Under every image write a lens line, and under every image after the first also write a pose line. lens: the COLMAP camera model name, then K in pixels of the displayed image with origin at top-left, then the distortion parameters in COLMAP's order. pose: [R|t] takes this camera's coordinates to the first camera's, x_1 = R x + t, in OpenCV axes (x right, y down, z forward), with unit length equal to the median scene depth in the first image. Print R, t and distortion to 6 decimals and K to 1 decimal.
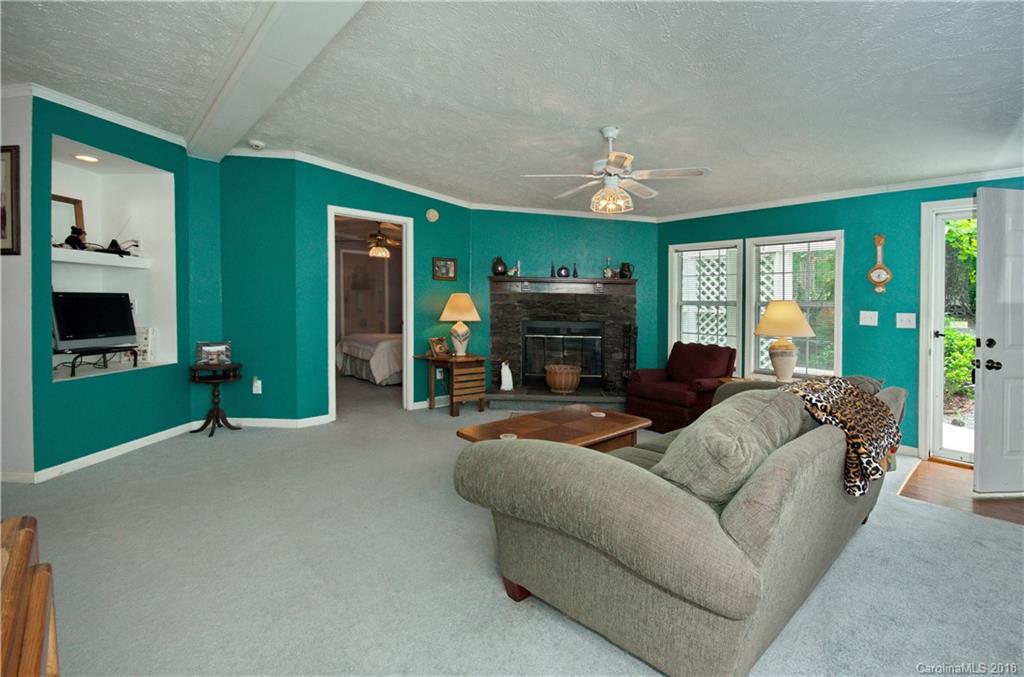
lens RADIAL K [[465.0, 0, 511.7], [0, 465.0, 308.6], [0, 0, 1]] dist [-0.001059, -0.000033]
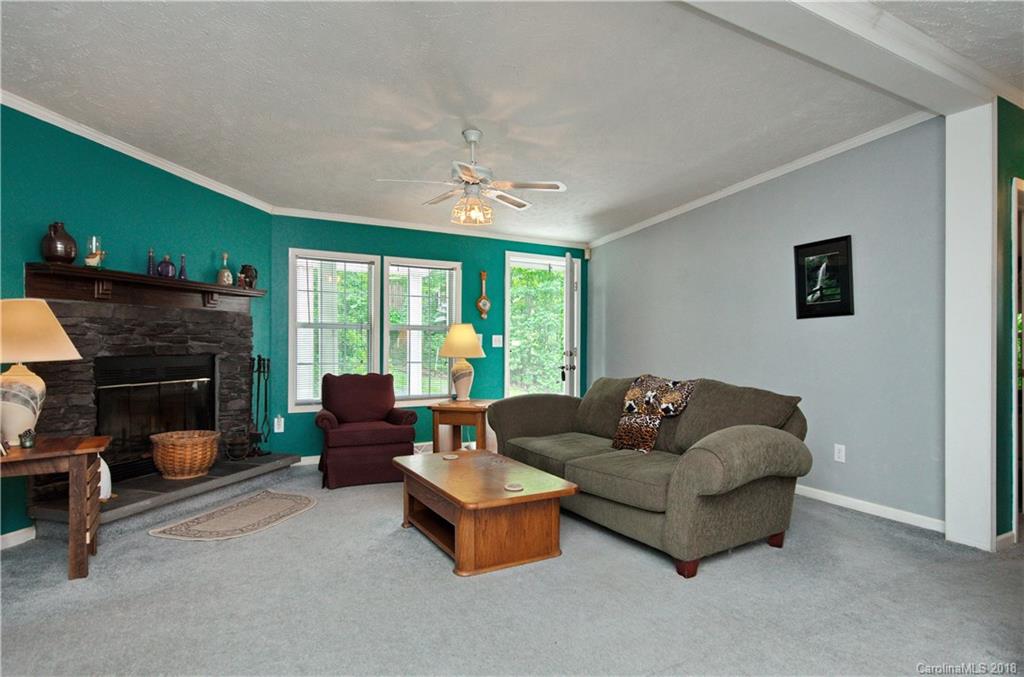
lens RADIAL K [[620.0, 0, 512.0], [0, 620.0, 338.5], [0, 0, 1]] dist [-0.002184, -0.000524]
pose [[0.171765, -0.011061, 0.985076, -0.590455], [0.006780, 0.999927, 0.010046, 0.001693], [-0.985115, 0.004953, 0.171827, 0.479265]]
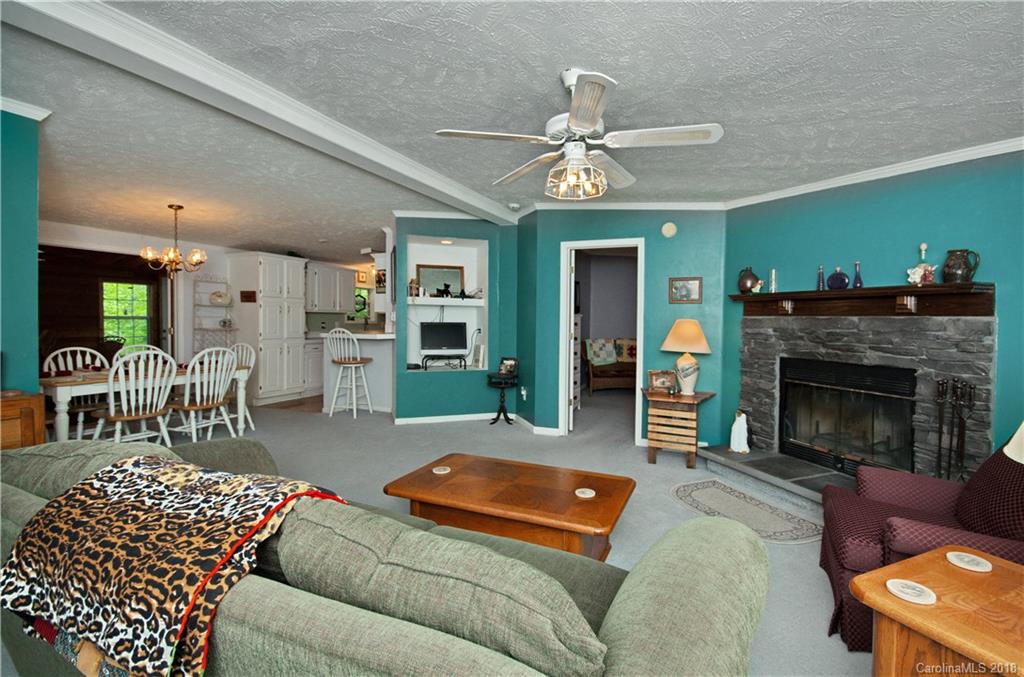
lens RADIAL K [[454.4, 0, 512.0], [0, 454.4, 338.5], [0, 0, 1]] dist [0.001747, 0.000237]
pose [[0.418201, 0.024123, -0.908034, 0.495789], [-0.017611, 0.999675, 0.018446, -0.007789], [0.908184, 0.008277, 0.418490, 0.392220]]
